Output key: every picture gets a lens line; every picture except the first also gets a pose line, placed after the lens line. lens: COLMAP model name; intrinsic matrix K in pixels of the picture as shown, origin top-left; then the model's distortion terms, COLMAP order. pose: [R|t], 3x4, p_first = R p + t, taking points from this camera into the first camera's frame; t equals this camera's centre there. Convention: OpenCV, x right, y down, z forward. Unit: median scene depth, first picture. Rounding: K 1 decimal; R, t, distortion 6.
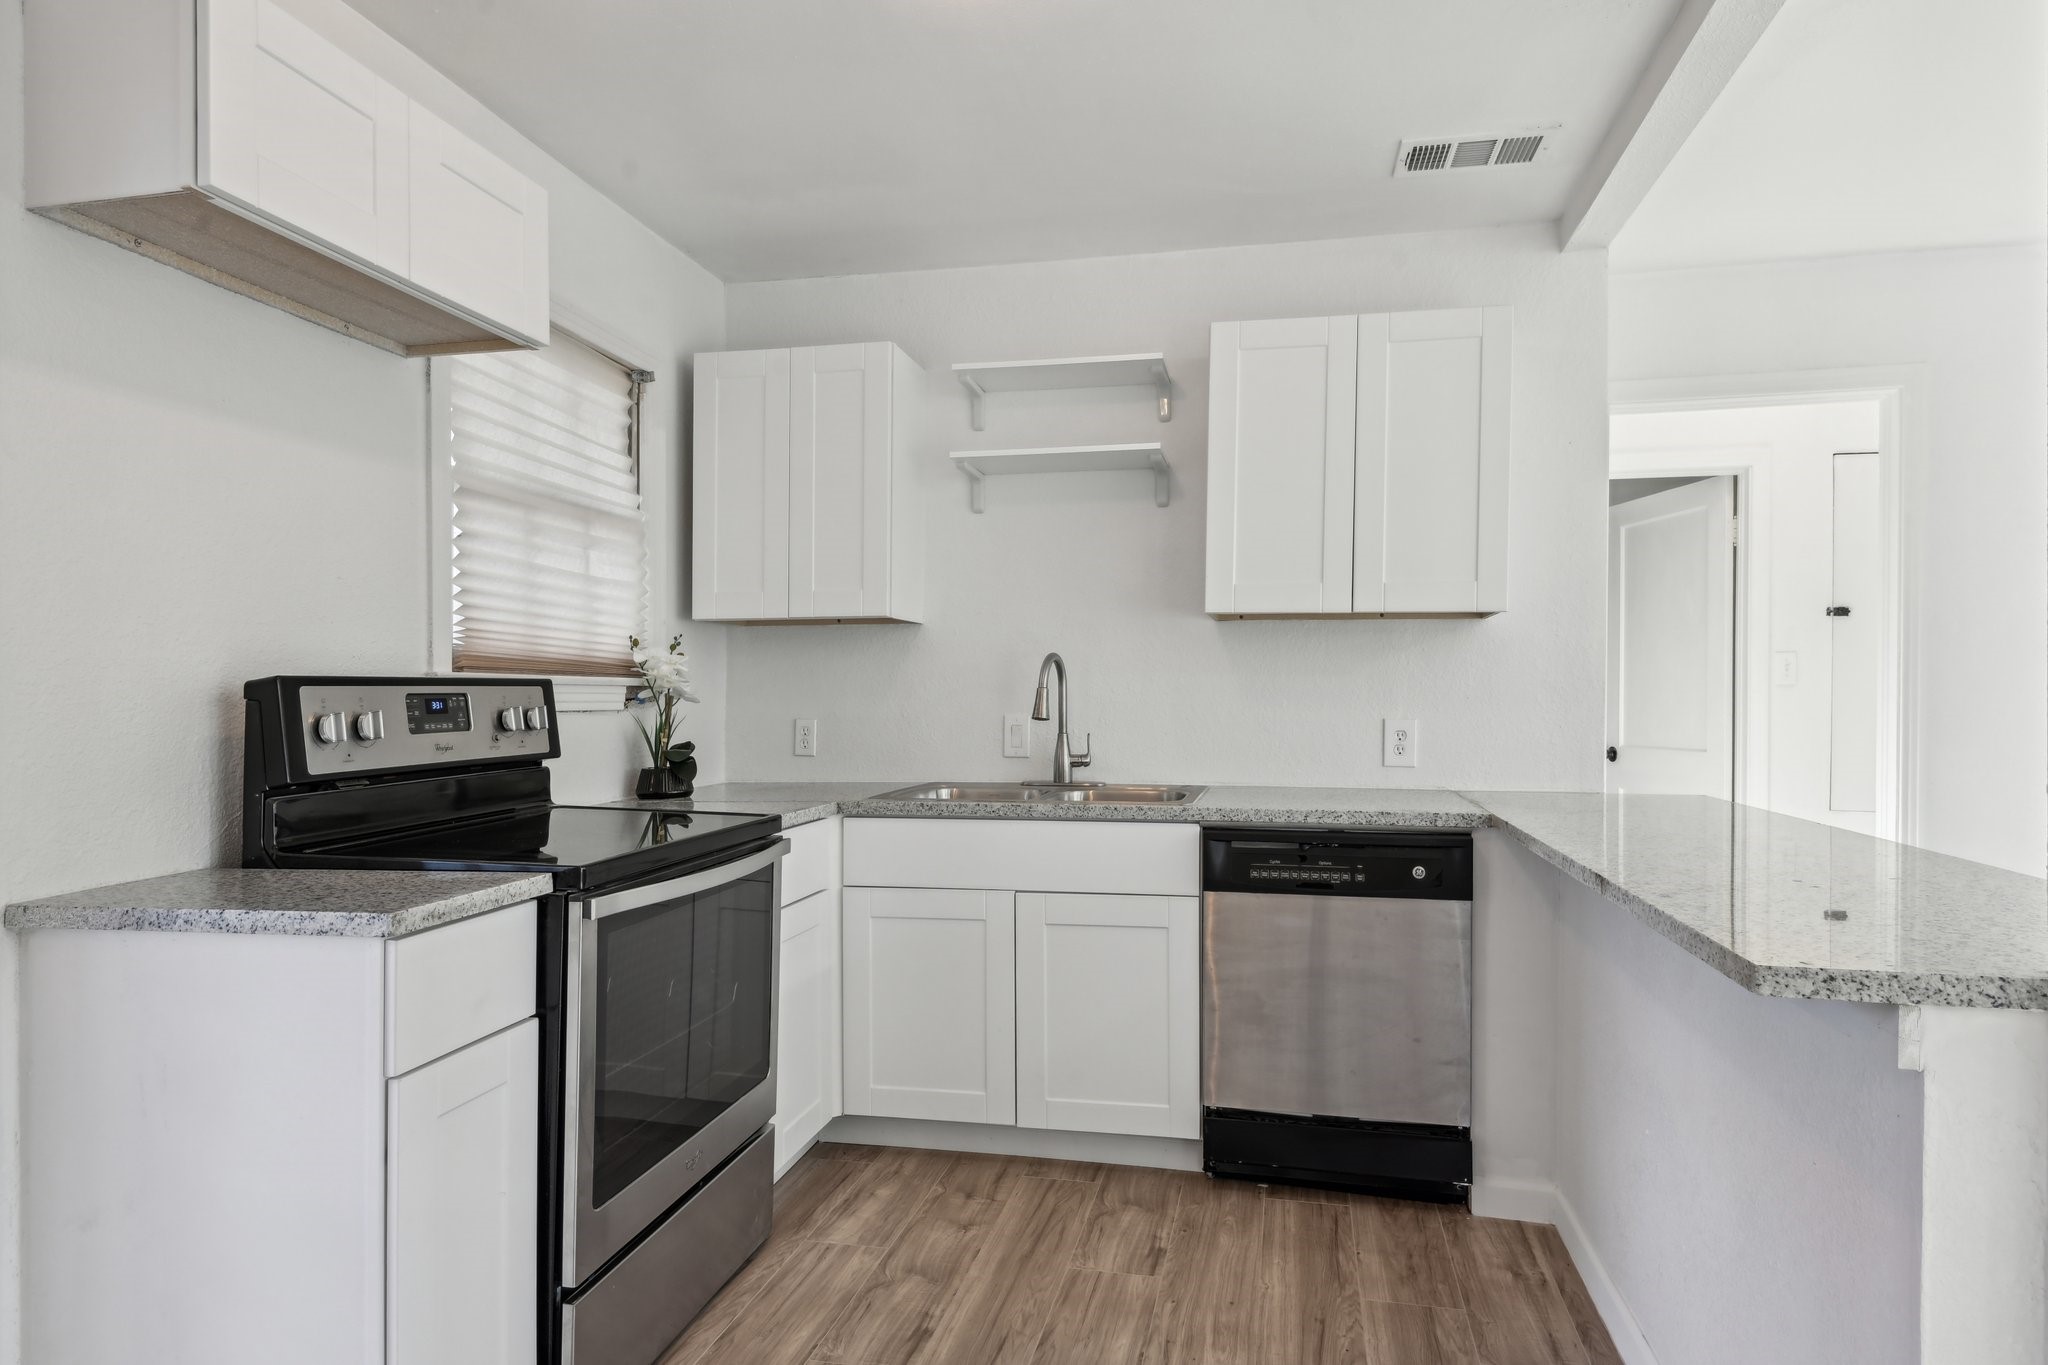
lens RADIAL K [[1109.1, 0, 1129.6], [0, 1109.1, 779.8], [0, 0, 1]] dist [-0.018223, -0.012487]
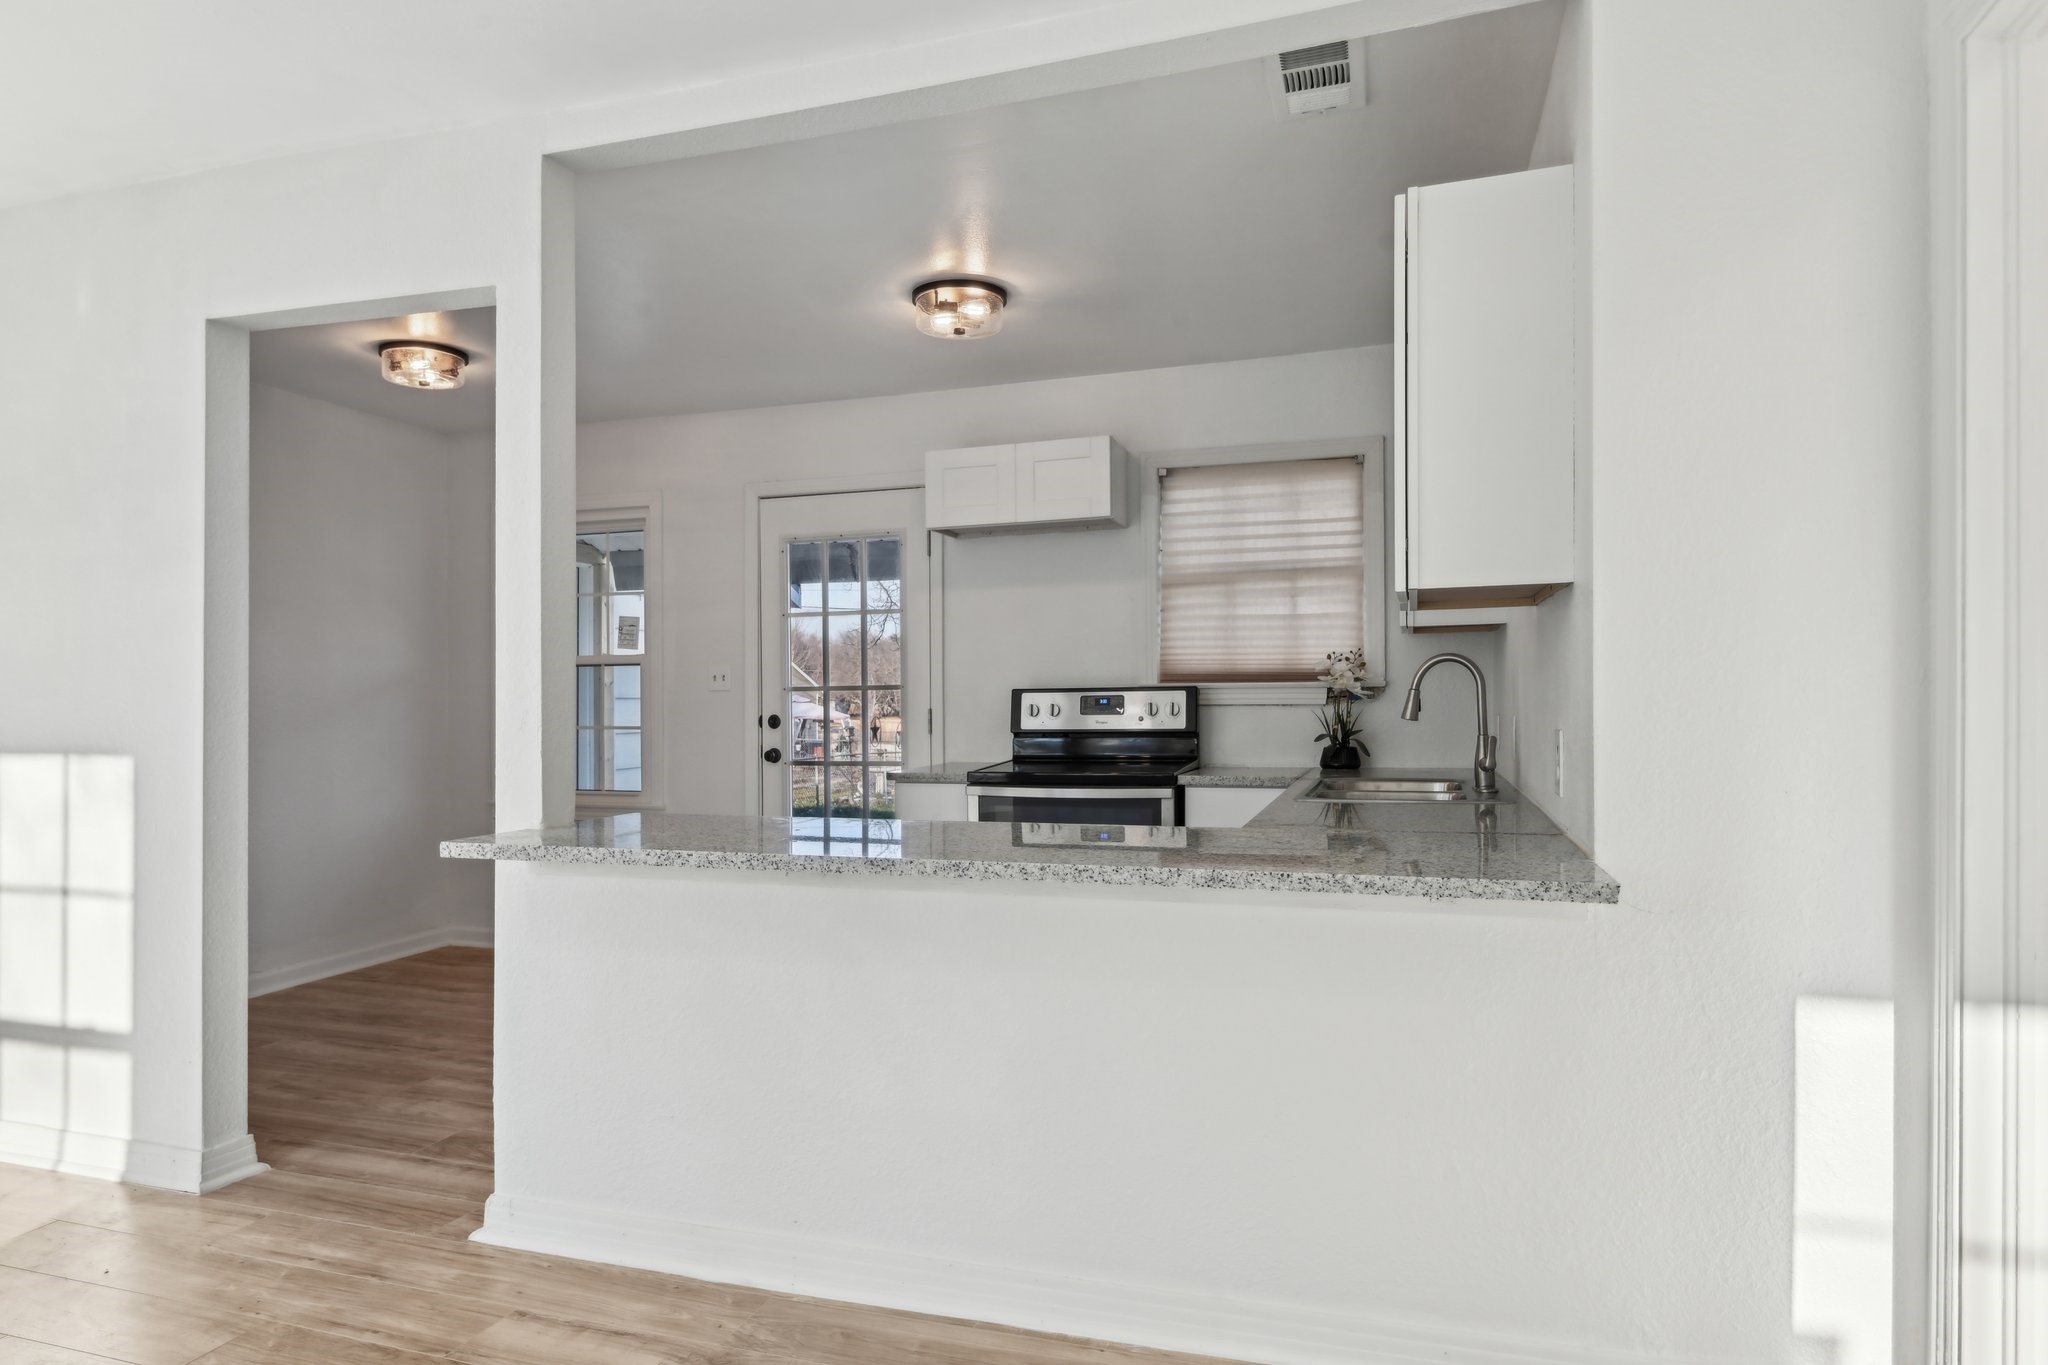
lens RADIAL K [[1213.6, 0, 1023.1], [0, 1213.6, 691.9], [0, 0, 1]] dist [0.009060, 0.001132]
pose [[-0.239524, 0.005813, -0.970873, 1.122085], [-0.066387, 0.997544, 0.022351, -0.089836], [0.968618, 0.069807, -0.238550, 0.994067]]
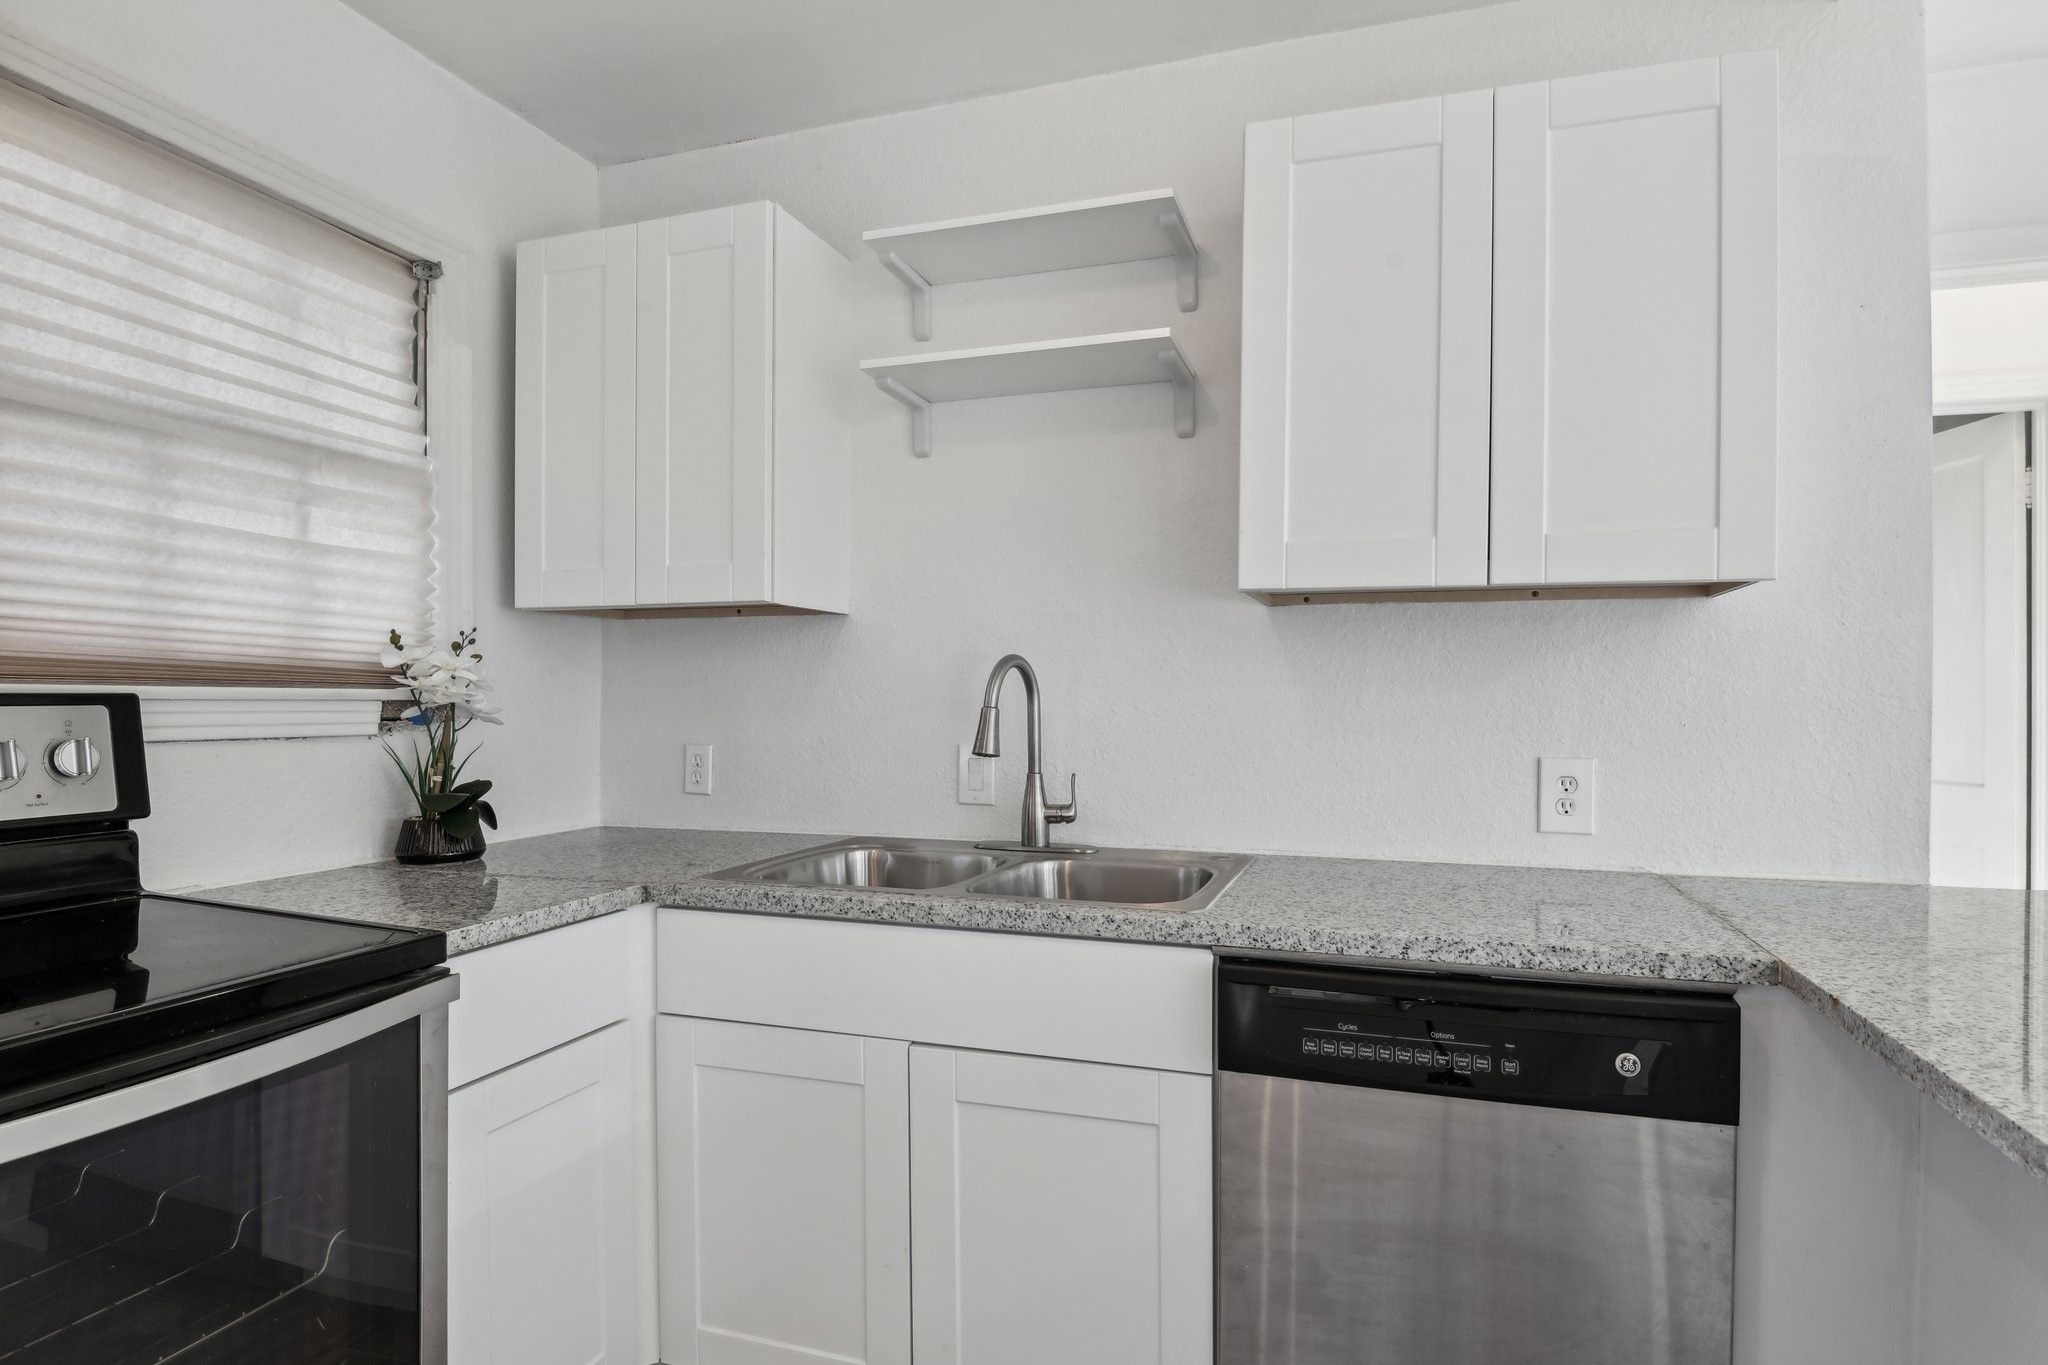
lens RADIAL K [[1014.6, 0, 1059.6], [0, 1014.6, 706.8], [0, 0, 1]] dist [-0.028047, -0.005253]
pose [[0.982098, 0.006484, -0.188260, 0.083119], [-0.019270, 0.997622, -0.066170, -0.048803], [0.187384, 0.068613, 0.979888, 0.465490]]
